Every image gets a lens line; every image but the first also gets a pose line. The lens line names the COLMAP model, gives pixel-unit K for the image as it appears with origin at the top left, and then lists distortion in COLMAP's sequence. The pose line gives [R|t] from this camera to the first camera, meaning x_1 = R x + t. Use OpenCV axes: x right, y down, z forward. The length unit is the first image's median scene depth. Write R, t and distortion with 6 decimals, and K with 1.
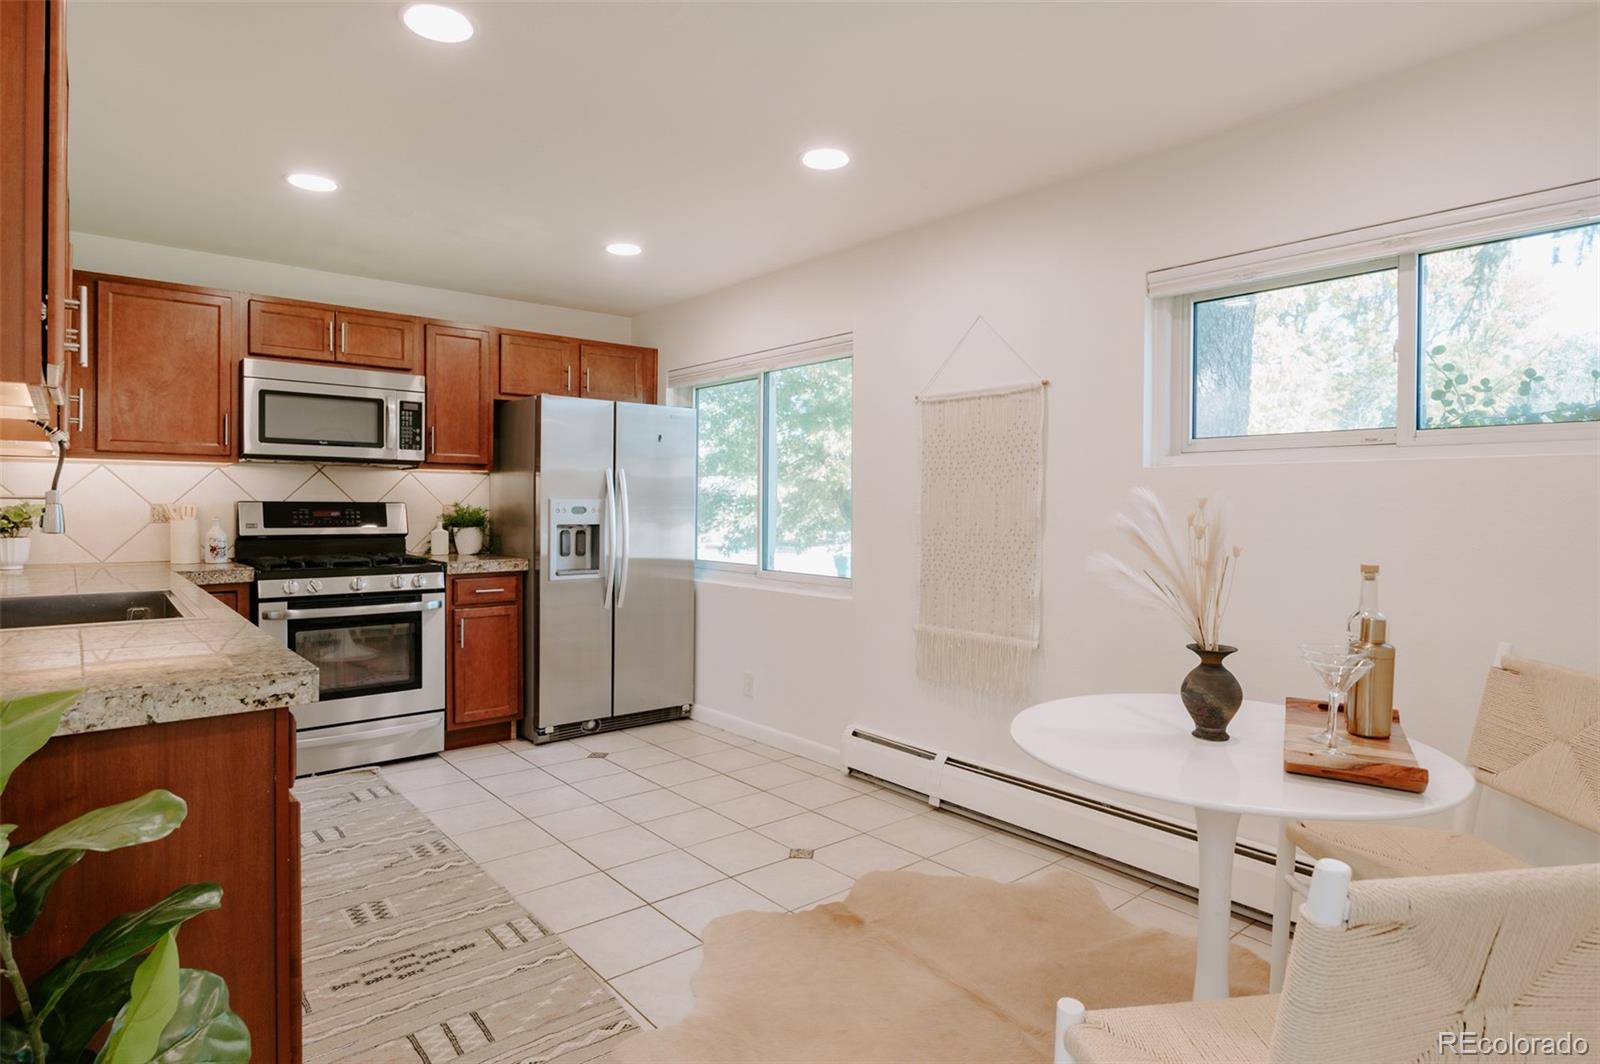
lens RADIAL K [[869.4, 0, 798.1], [0, 869.4, 518.7], [0, 0, 1]] dist [-0.008549, 0.001439]
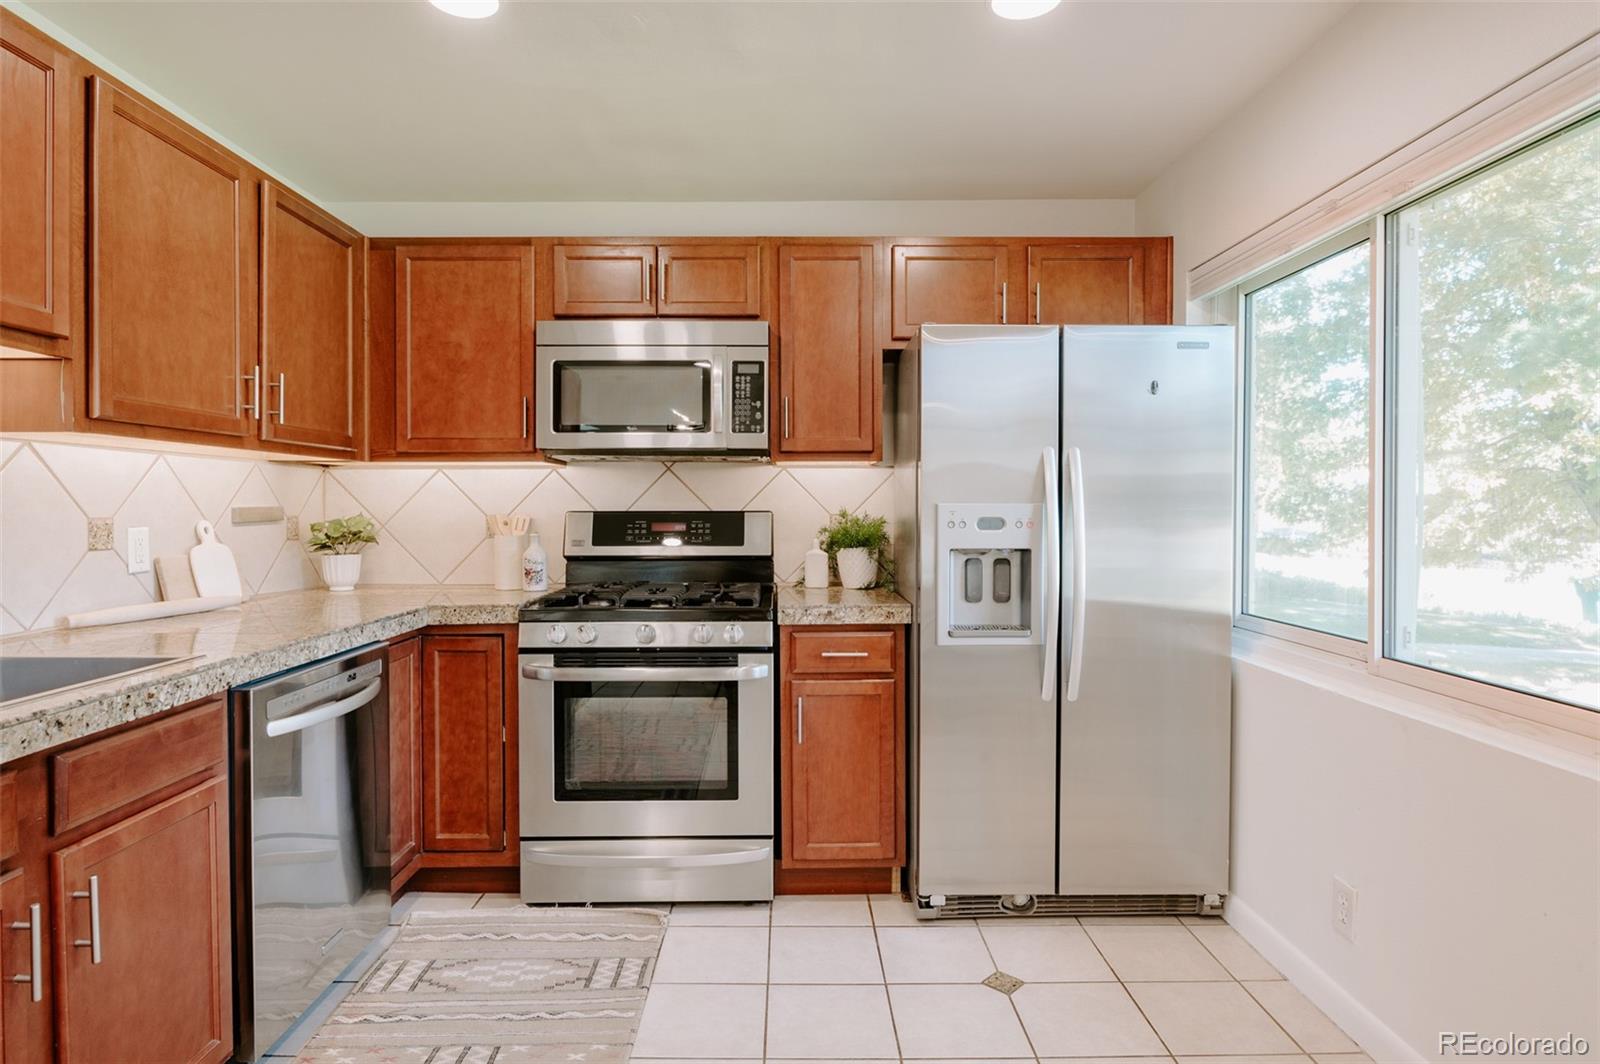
lens RADIAL K [[869.4, 0, 798.1], [0, 869.4, 518.7], [0, 0, 1]] dist [-0.008549, 0.001439]
pose [[0.771569, 0.001231, -0.636144, 0.011211], [-0.002504, 0.999996, -0.001101, -0.012022], [0.636140, 0.002442, 0.771570, 0.485947]]
